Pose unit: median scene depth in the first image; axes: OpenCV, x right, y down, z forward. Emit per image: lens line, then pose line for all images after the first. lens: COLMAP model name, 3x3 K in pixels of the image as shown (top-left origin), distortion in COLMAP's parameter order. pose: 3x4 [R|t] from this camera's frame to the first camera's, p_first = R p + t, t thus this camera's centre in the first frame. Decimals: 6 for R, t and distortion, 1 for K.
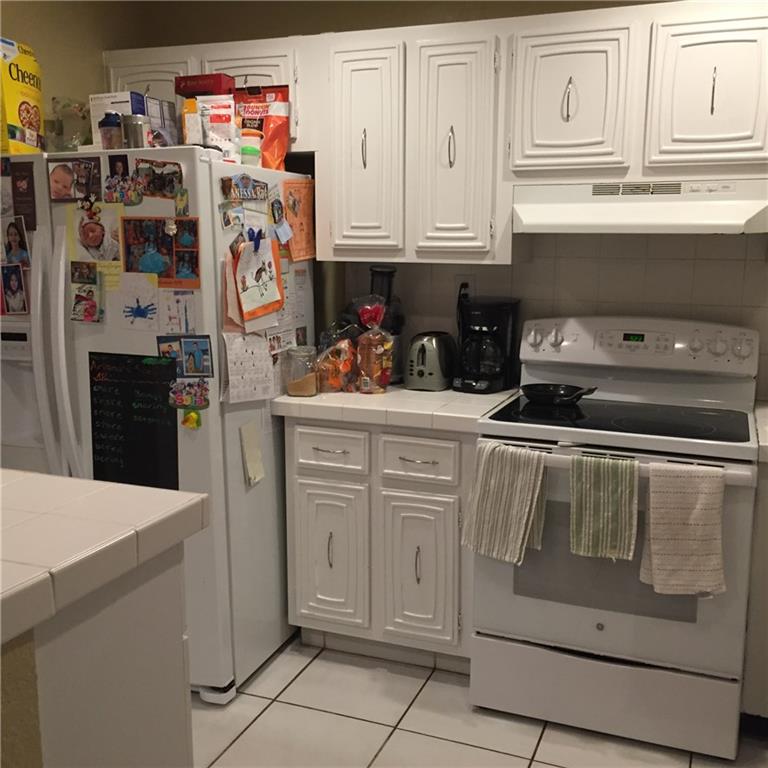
lens RADIAL K [[936.5, 0, 383.9], [0, 936.5, 386.7], [0, 0, 1]] dist [0.071445, 0.000000]
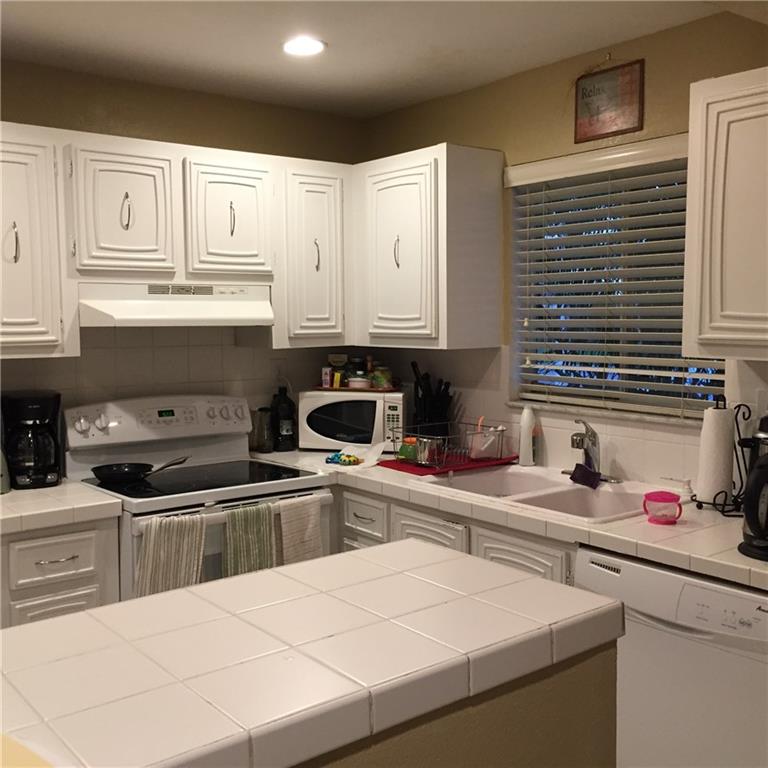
lens RADIAL K [[863.1, 0, 387.2], [0, 863.1, 382.1], [0, 0, 1]] dist [0.056492, 0.000000]
pose [[0.476681, -0.072336, 0.876095, -0.577415], [0.160322, 0.987048, -0.005734, -0.042674], [-0.864333, 0.143191, 0.482104, 0.246403]]
